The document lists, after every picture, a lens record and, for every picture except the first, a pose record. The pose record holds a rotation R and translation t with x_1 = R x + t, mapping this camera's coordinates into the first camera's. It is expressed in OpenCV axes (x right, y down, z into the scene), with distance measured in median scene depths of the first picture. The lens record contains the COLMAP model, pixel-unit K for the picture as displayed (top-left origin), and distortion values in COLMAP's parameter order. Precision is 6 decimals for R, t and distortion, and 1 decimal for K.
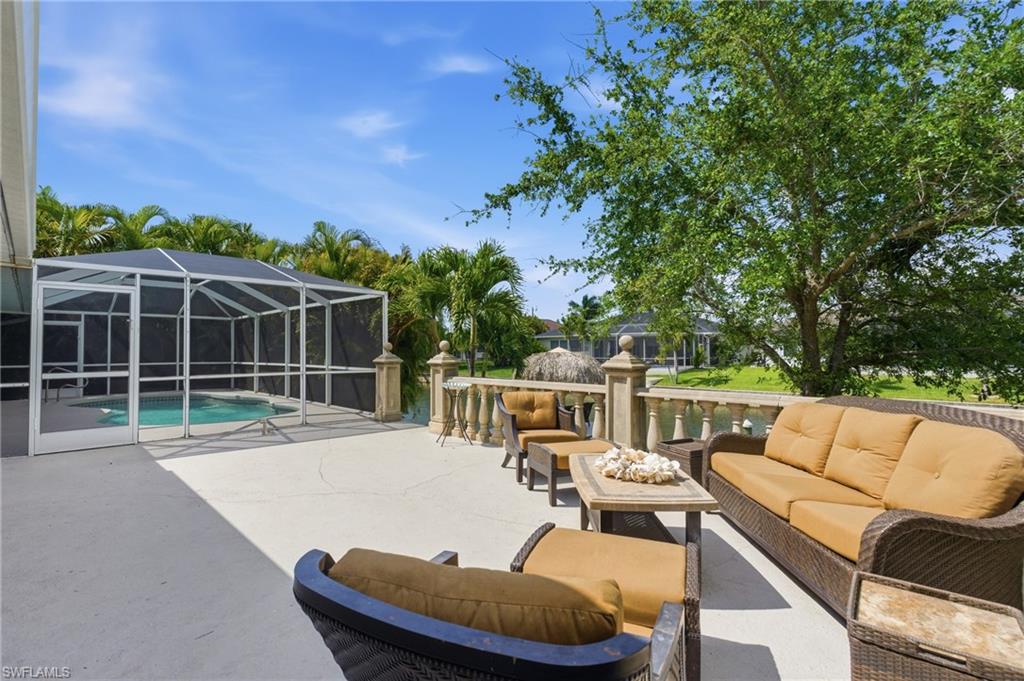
lens RADIAL K [[466.8, 0, 519.6], [0, 466.8, 341.6], [0, 0, 1]] dist [-0.009085, 0.003417]
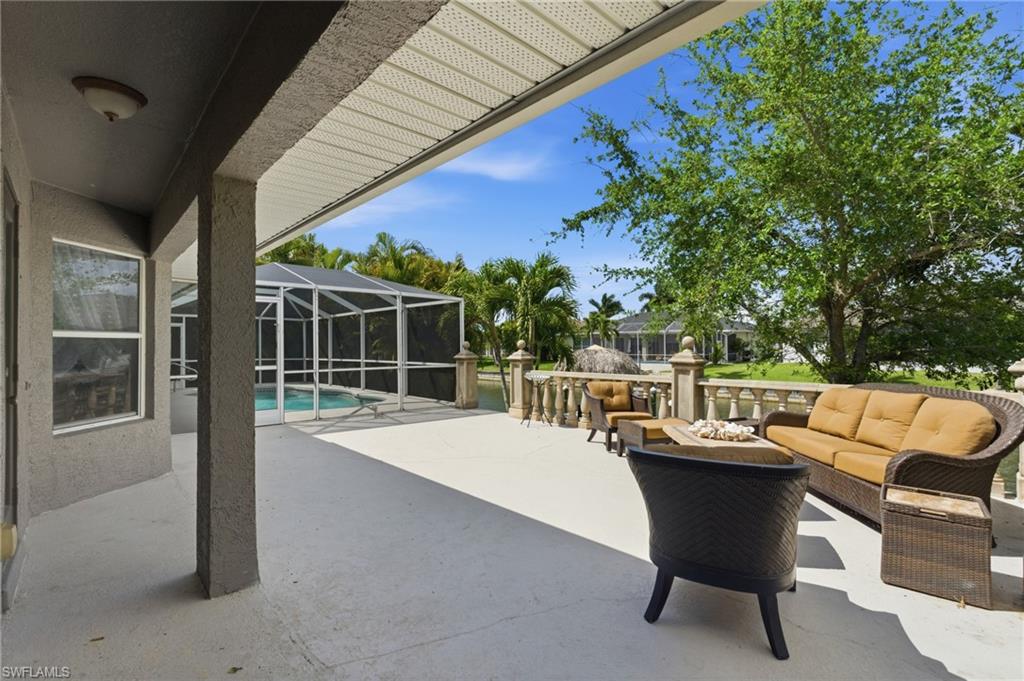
lens RADIAL K [[466.8, 0, 507.6], [0, 466.8, 345.0], [0, 0, 1]] dist [-0.009085, 0.003417]
pose [[0.999407, -0.001141, -0.034404, -0.174361], [0.001648, 0.999890, 0.014730, -0.008001], [0.034384, -0.014778, 0.999299, -0.216791]]
